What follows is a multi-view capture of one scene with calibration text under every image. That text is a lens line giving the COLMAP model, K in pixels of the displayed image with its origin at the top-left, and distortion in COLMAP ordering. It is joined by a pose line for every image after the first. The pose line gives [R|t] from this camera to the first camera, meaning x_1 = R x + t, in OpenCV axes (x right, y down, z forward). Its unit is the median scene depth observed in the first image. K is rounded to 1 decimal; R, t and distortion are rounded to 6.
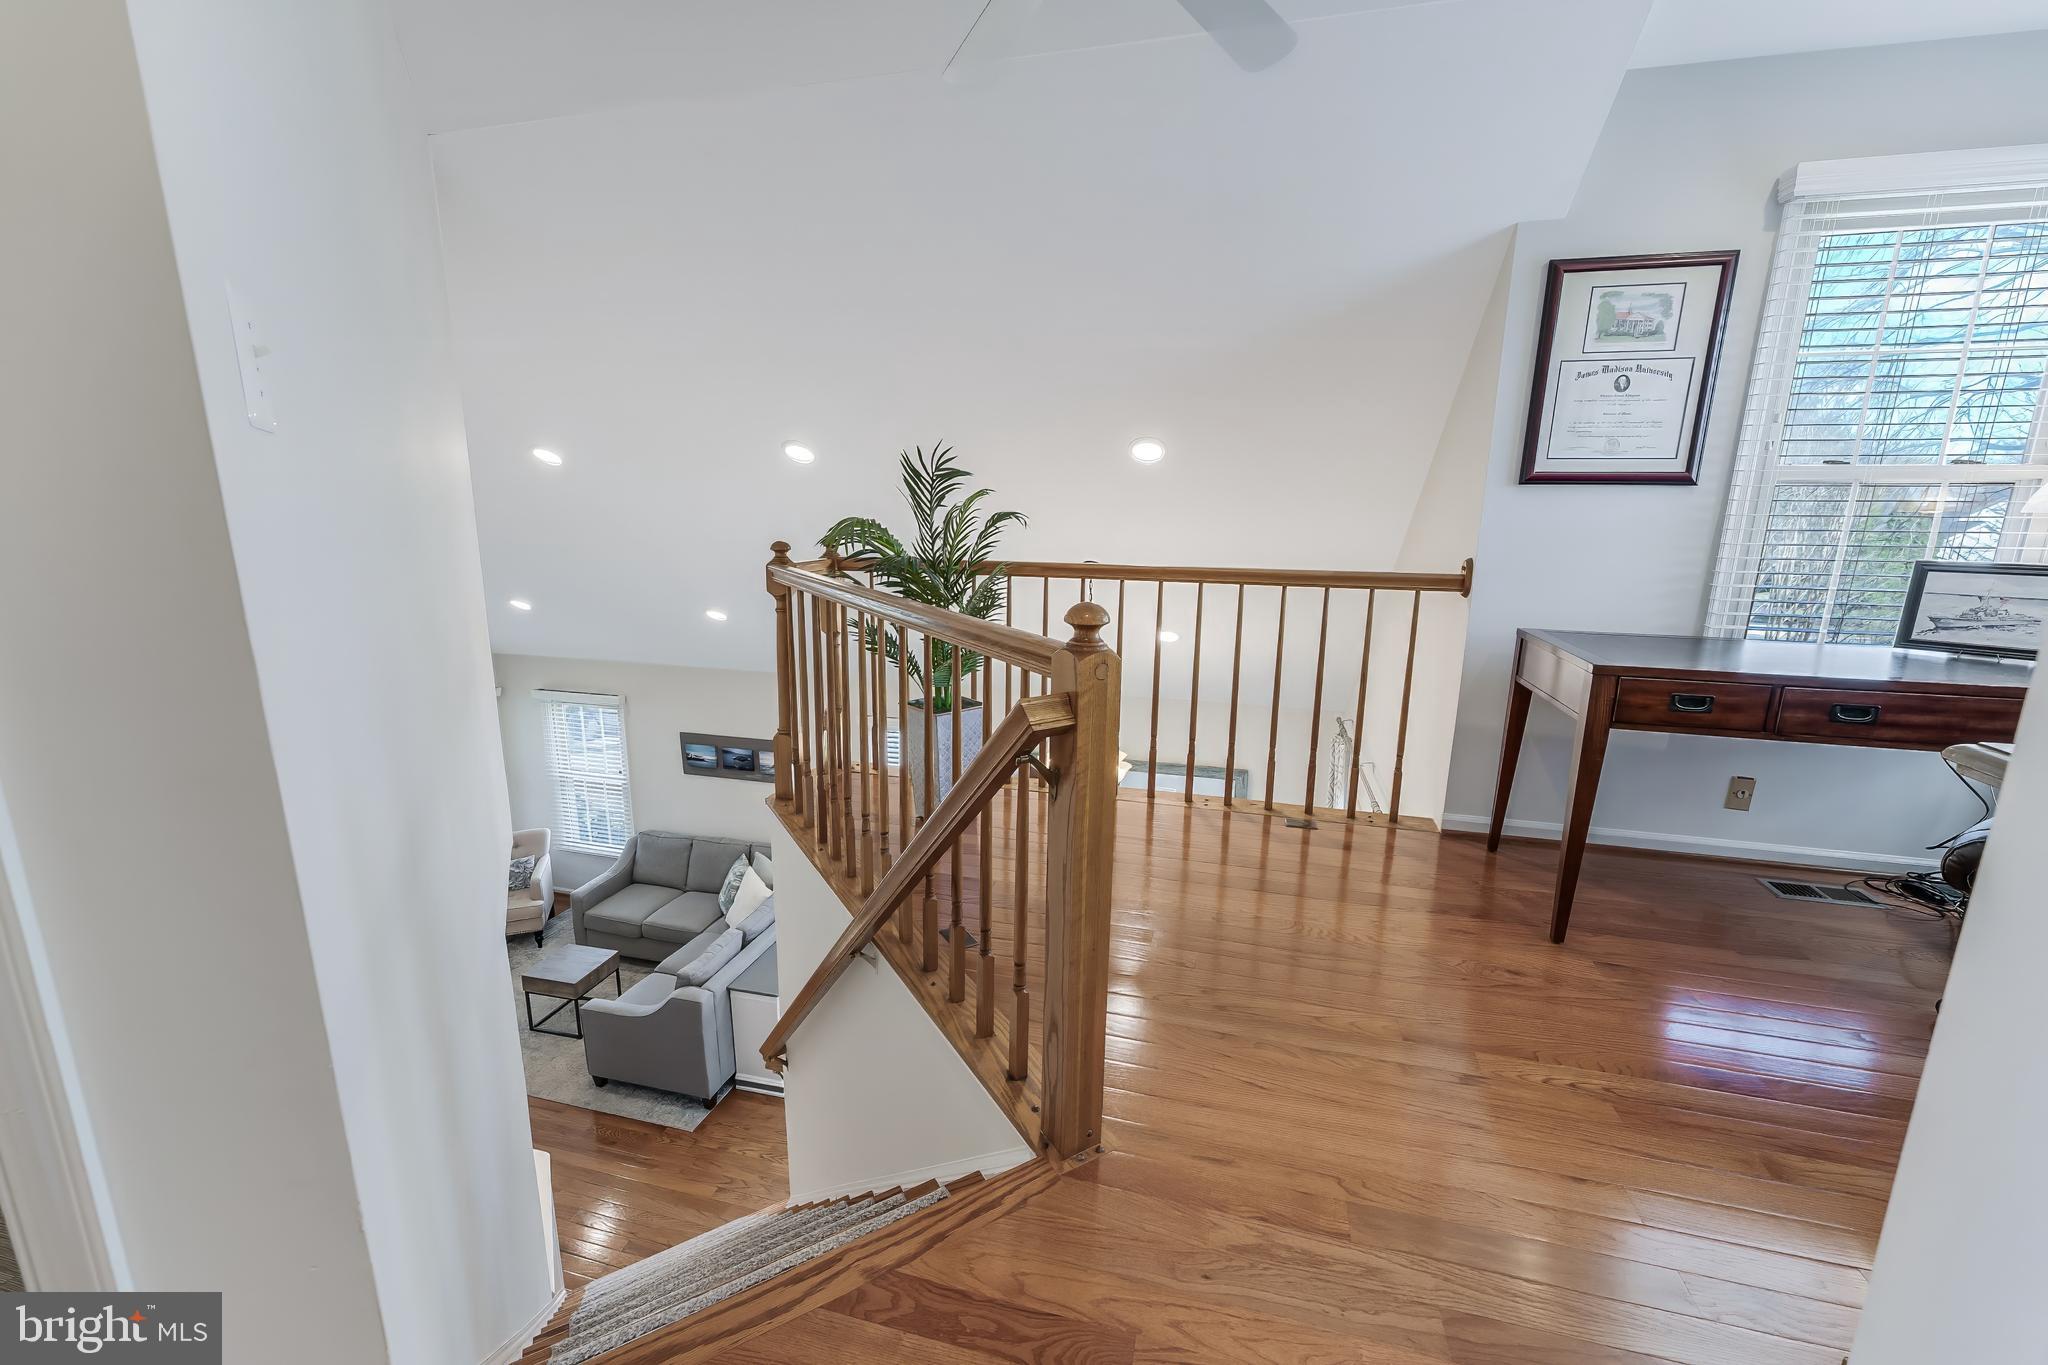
lens RADIAL K [[828.3, 0, 1033.1], [0, 828.3, 687.1], [0, 0, 1]] dist [-0.000230, 0.000426]
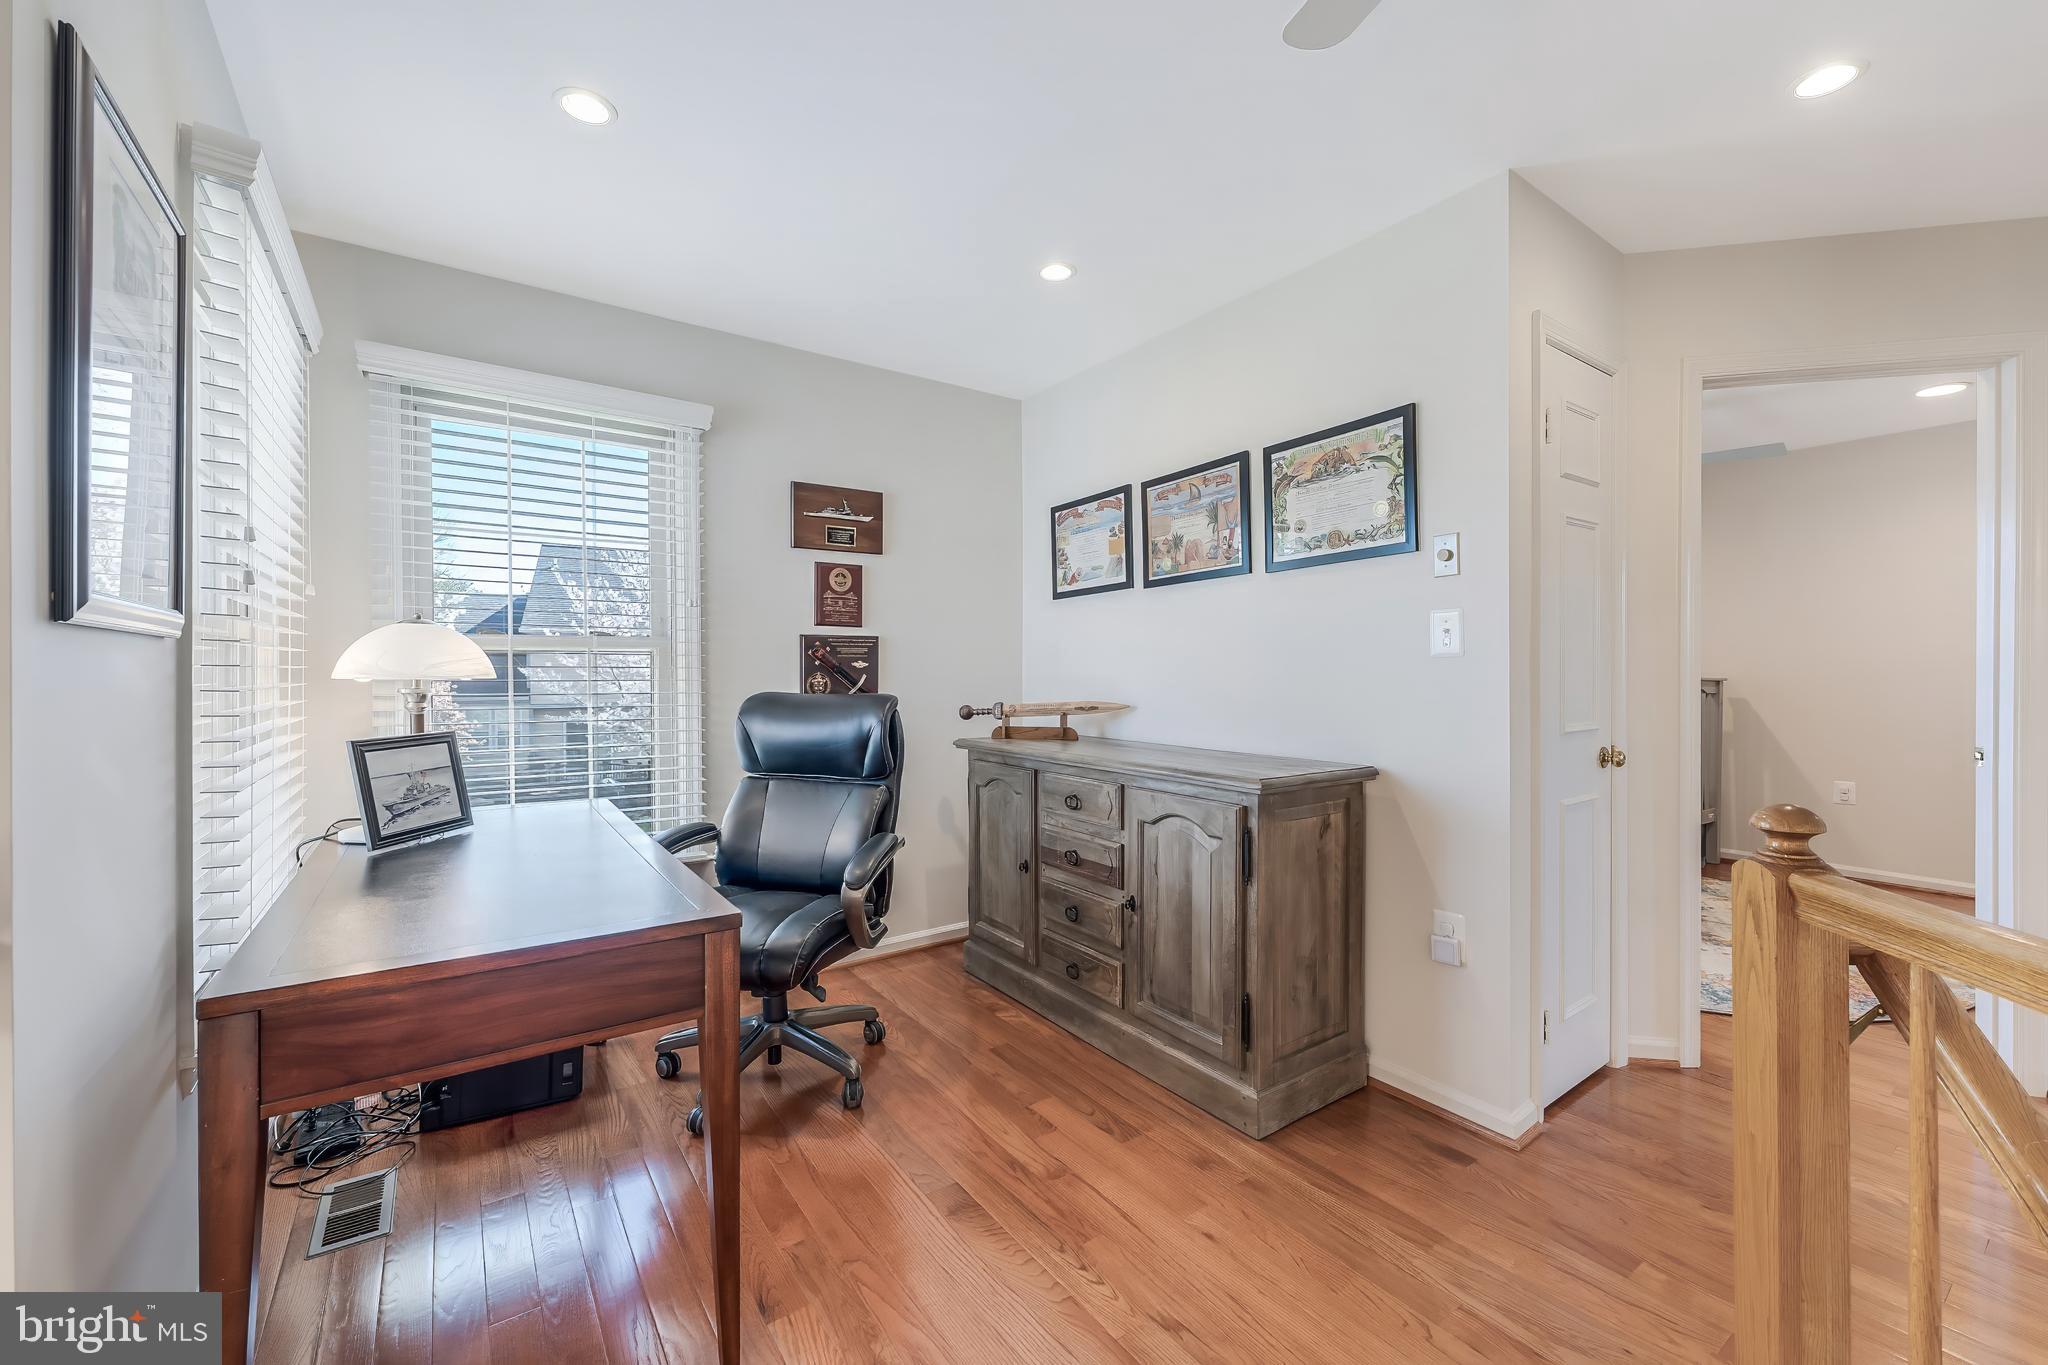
lens RADIAL K [[828.3, 0, 1035.9], [0, 828.3, 677.9], [0, 0, 1]] dist [-0.000230, 0.000426]
pose [[-0.773036, -0.012293, 0.634244, 0.059308], [0.129954, 0.975539, 0.177300, -0.238363], [-0.620909, 0.219482, -0.752529, 1.052189]]
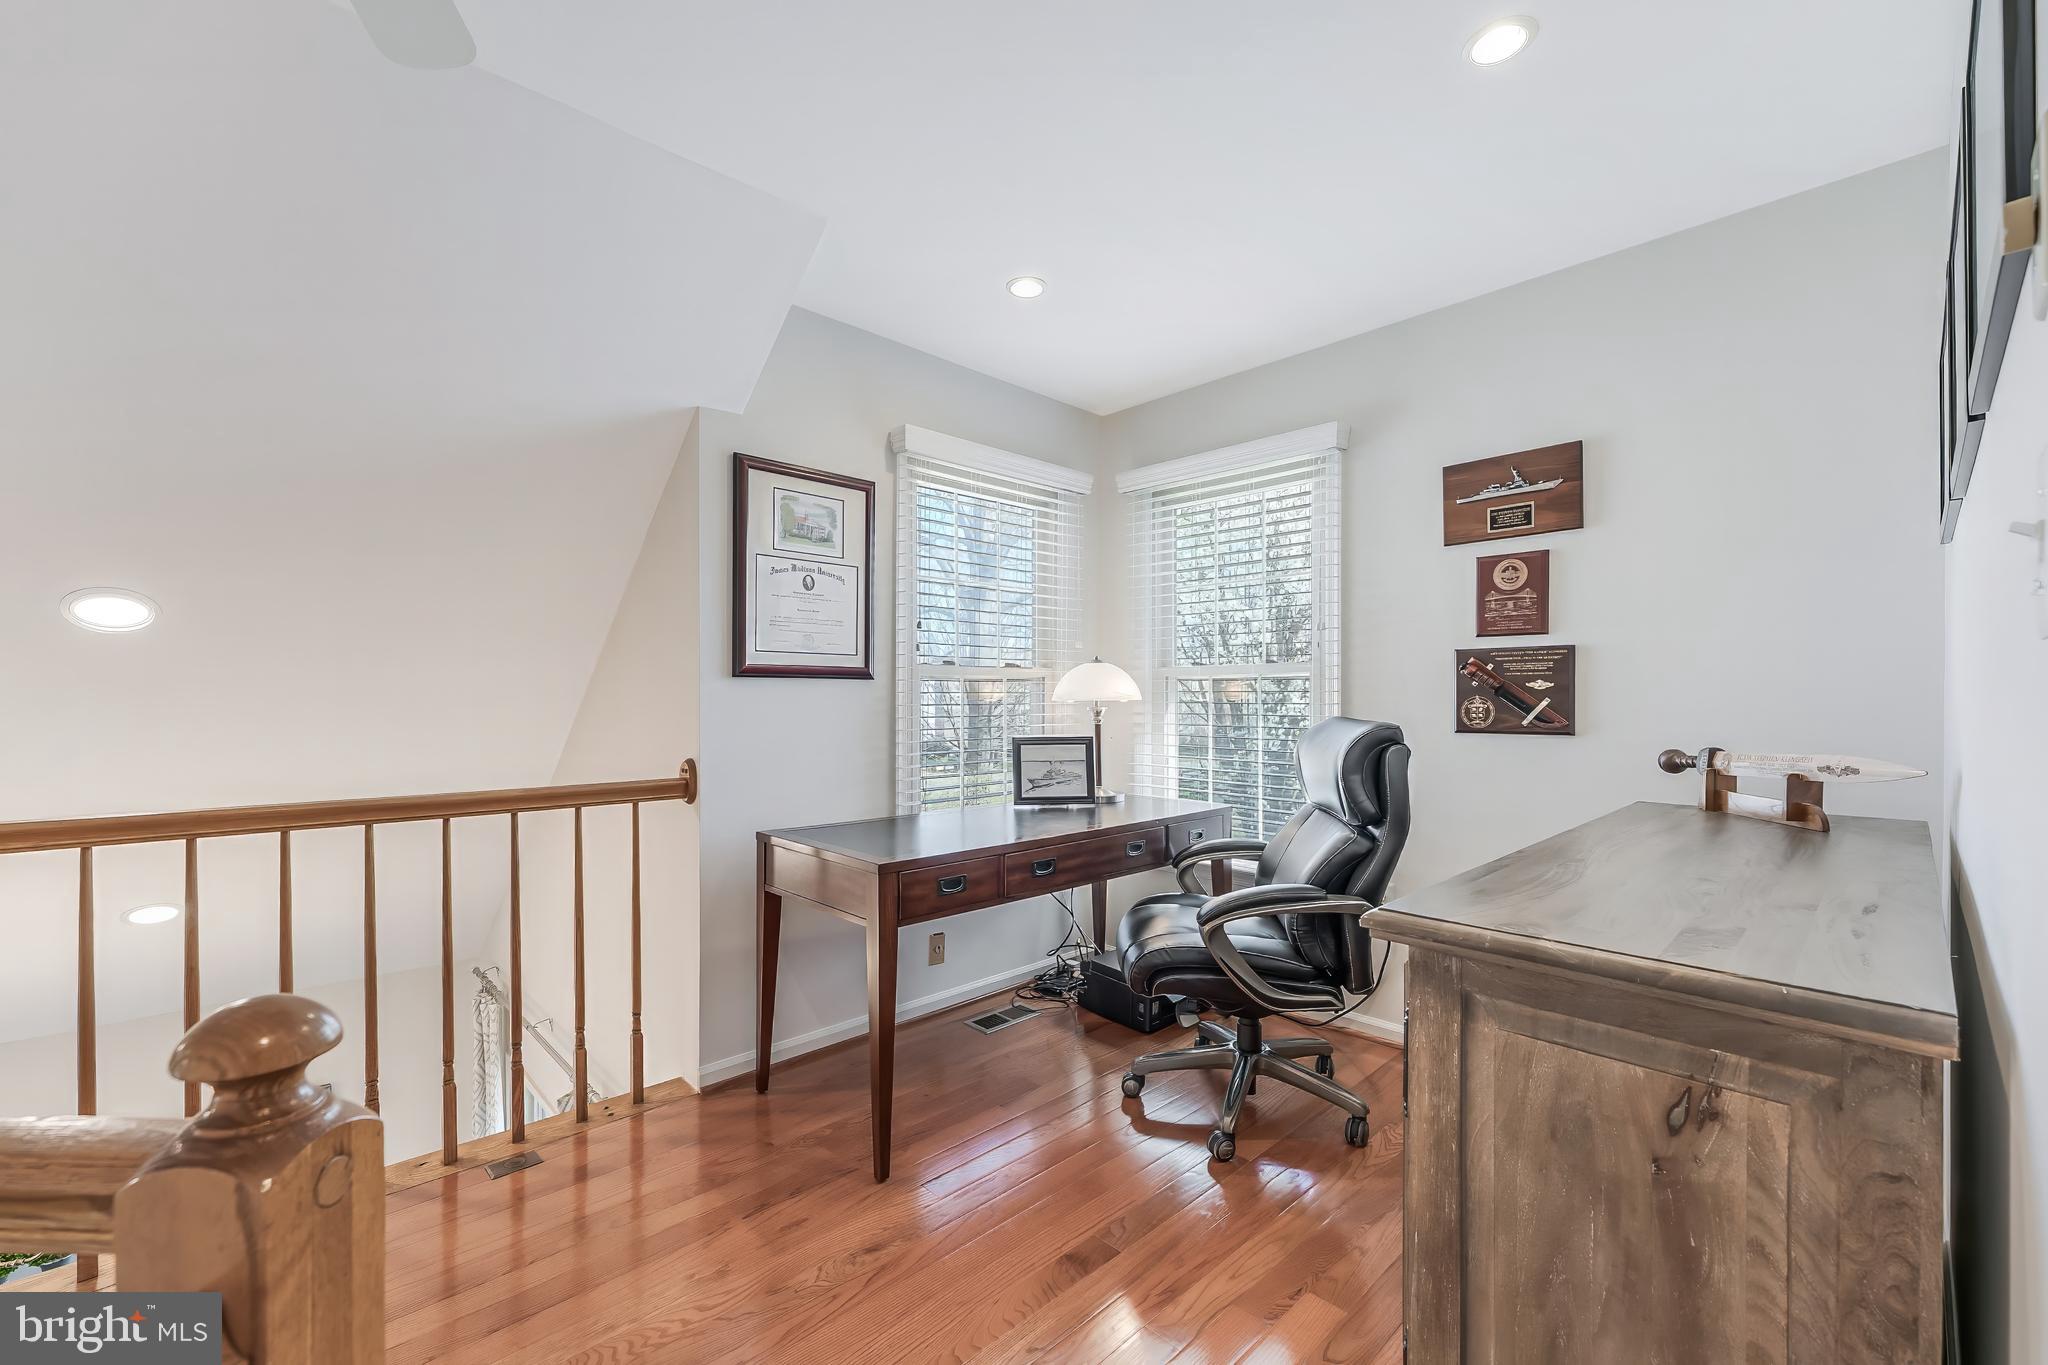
lens RADIAL K [[828.3, 0, 1020.7], [0, 828.3, 706.6], [0, 0, 1]] dist [-0.000230, 0.000426]
pose [[0.521828, -0.020307, 0.852809, -0.033311], [0.188590, 0.977726, -0.092115, -0.069624], [-0.831943, 0.208899, 0.514035, 0.276716]]
